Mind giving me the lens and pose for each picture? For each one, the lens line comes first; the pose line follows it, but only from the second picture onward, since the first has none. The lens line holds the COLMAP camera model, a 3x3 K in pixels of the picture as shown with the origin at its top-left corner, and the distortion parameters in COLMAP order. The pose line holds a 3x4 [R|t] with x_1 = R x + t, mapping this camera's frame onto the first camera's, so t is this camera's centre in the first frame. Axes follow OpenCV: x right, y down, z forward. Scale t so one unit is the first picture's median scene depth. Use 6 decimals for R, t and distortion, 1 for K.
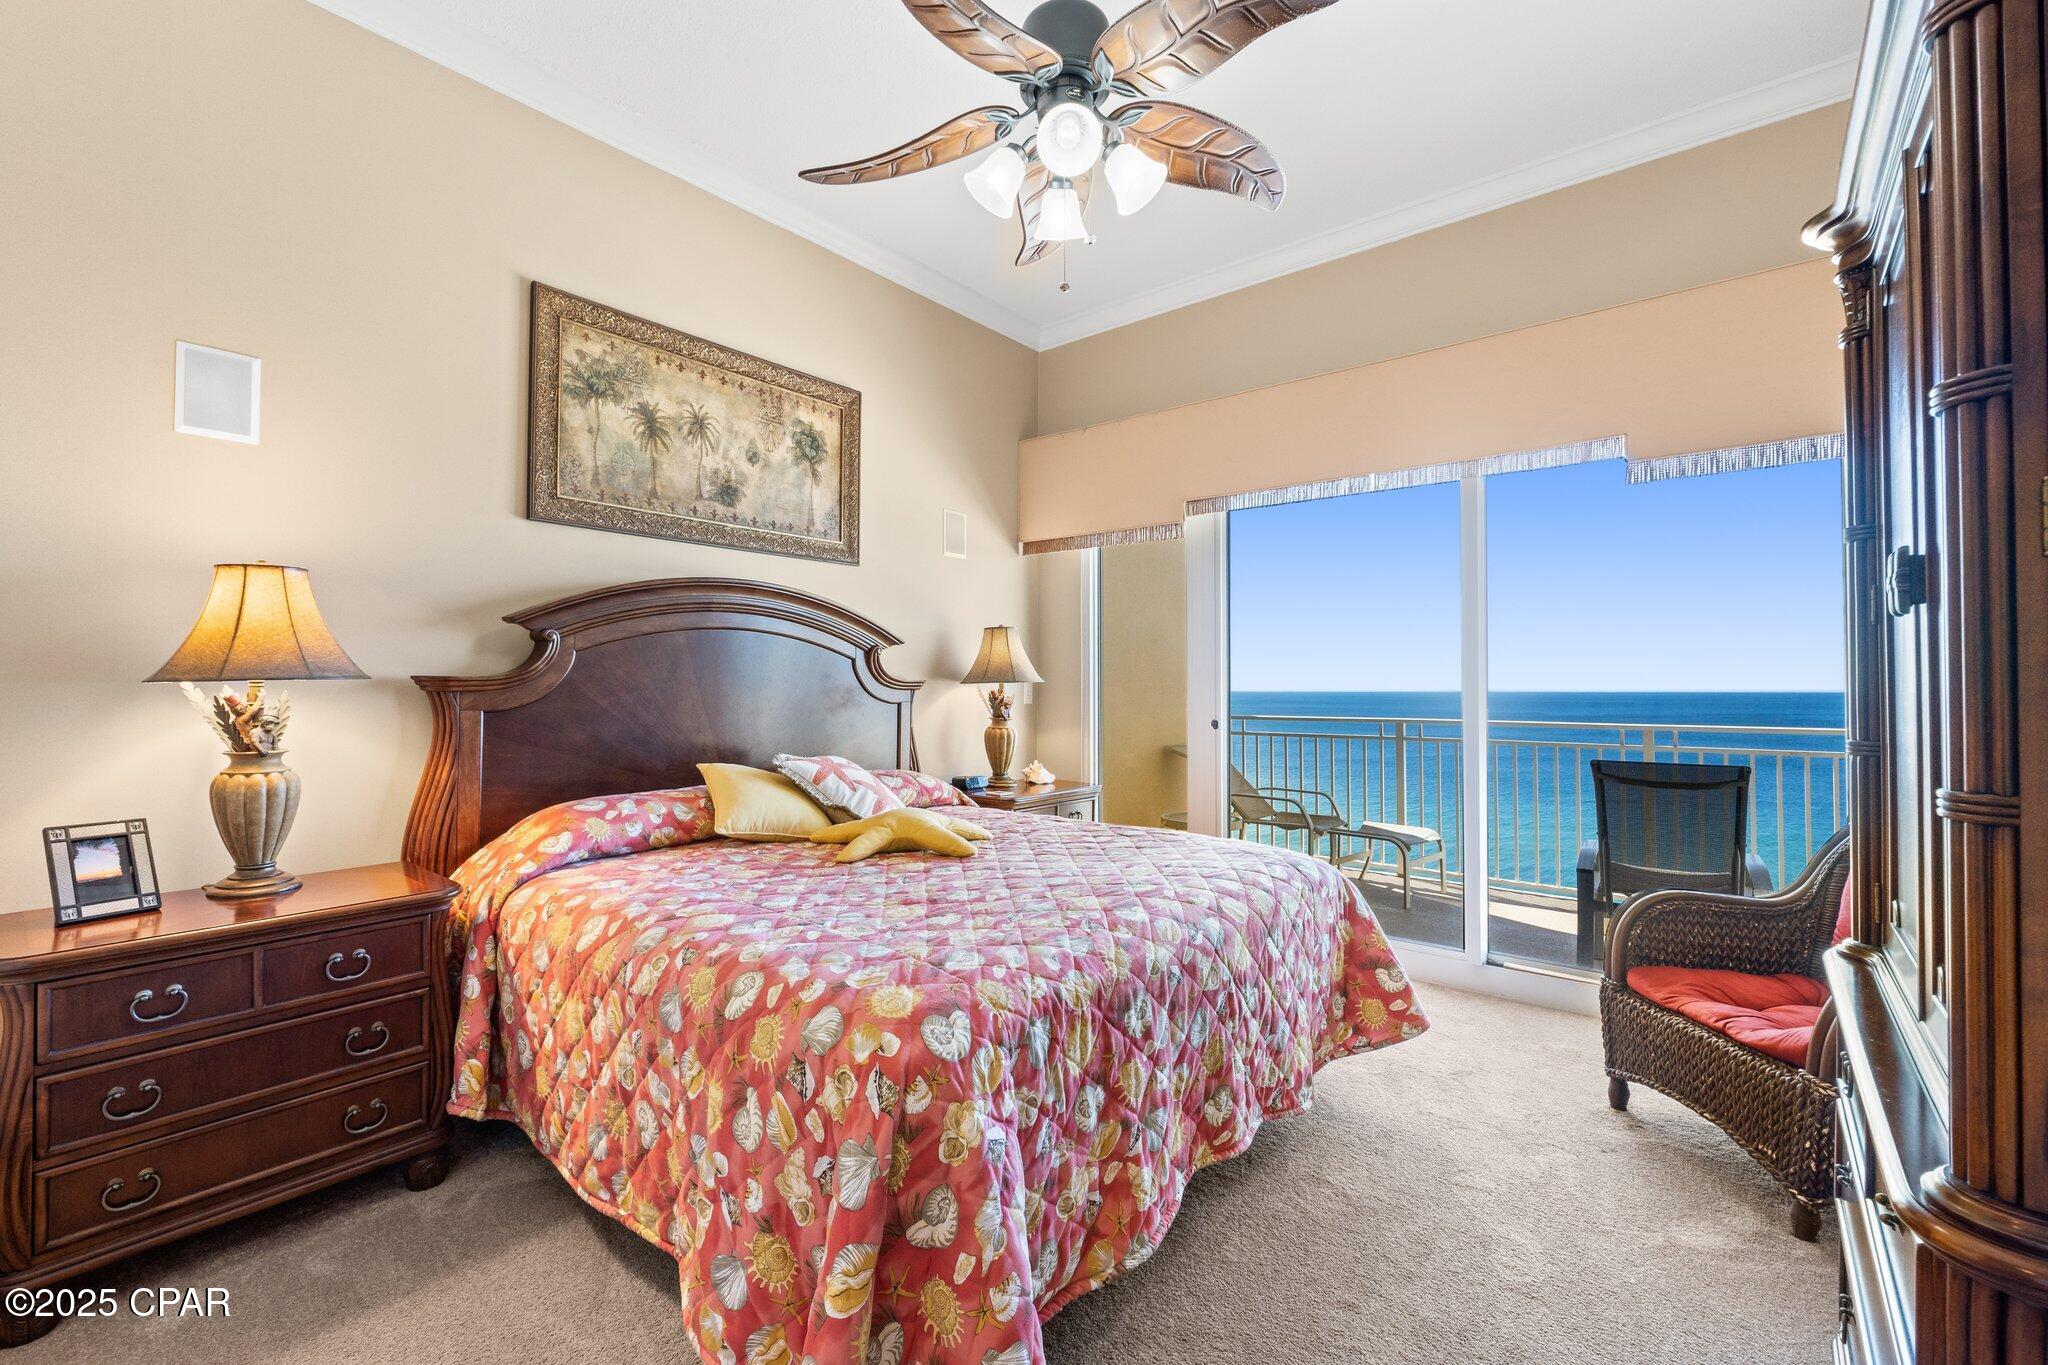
lens RADIAL K [[861.7, 0, 994.6], [0, 861.7, 680.9], [0, 0, 1]] dist [-0.011880, 0.000298]
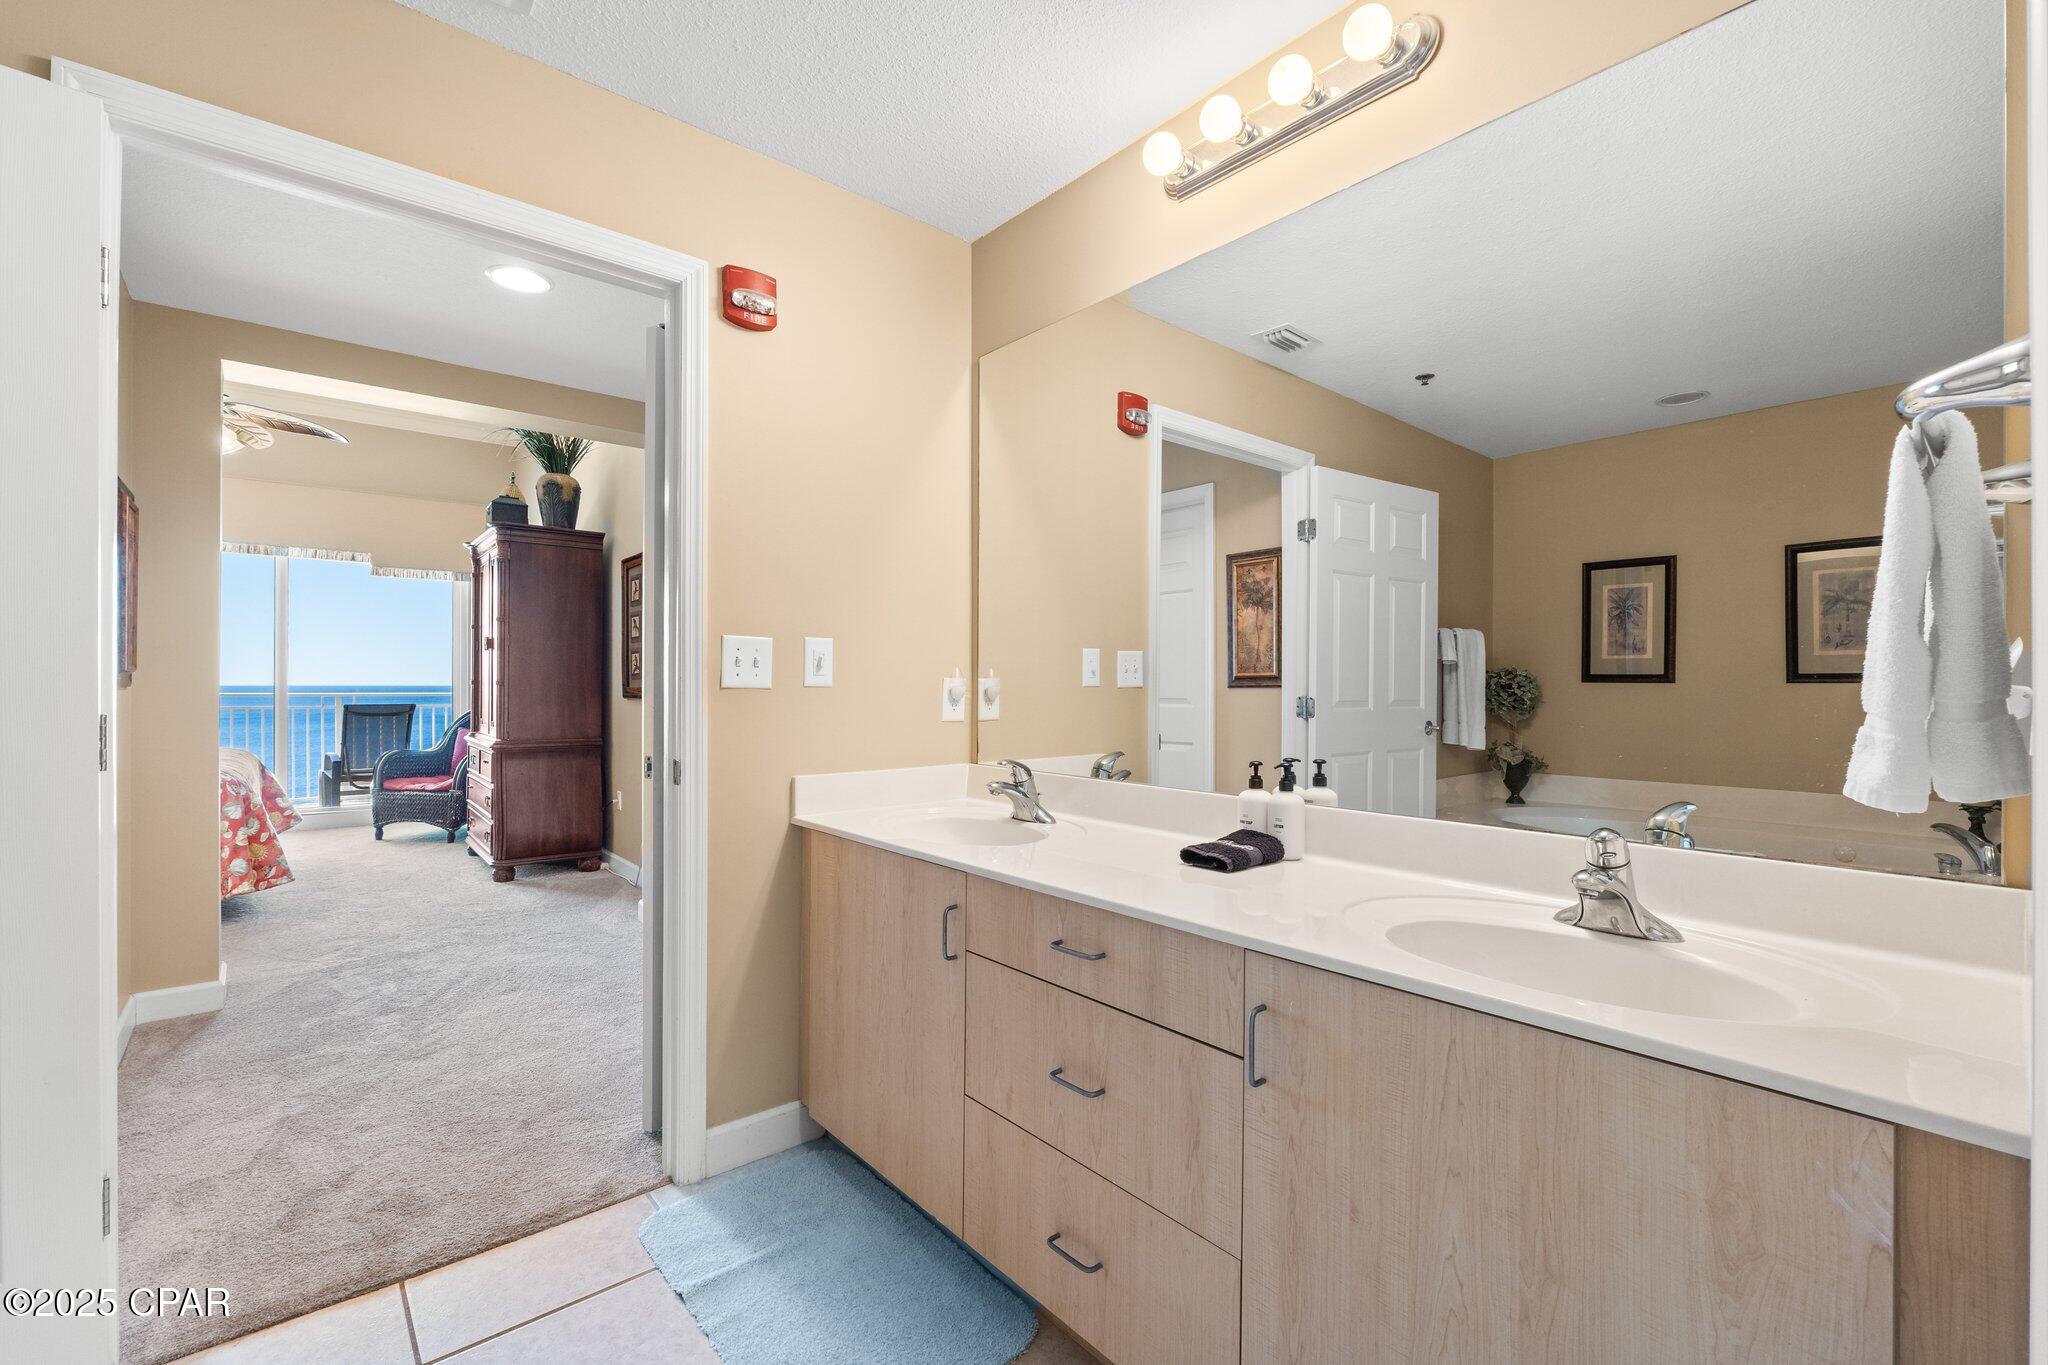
lens RADIAL K [[861.7, 0, 994.6], [0, 861.7, 680.9], [0, 0, 1]] dist [-0.011880, 0.000298]
pose [[0.164356, 0.009028, 0.986360, -1.387955], [-0.016225, 0.999848, -0.006447, 0.032283], [-0.986268, -0.014944, 0.164478, -1.124154]]
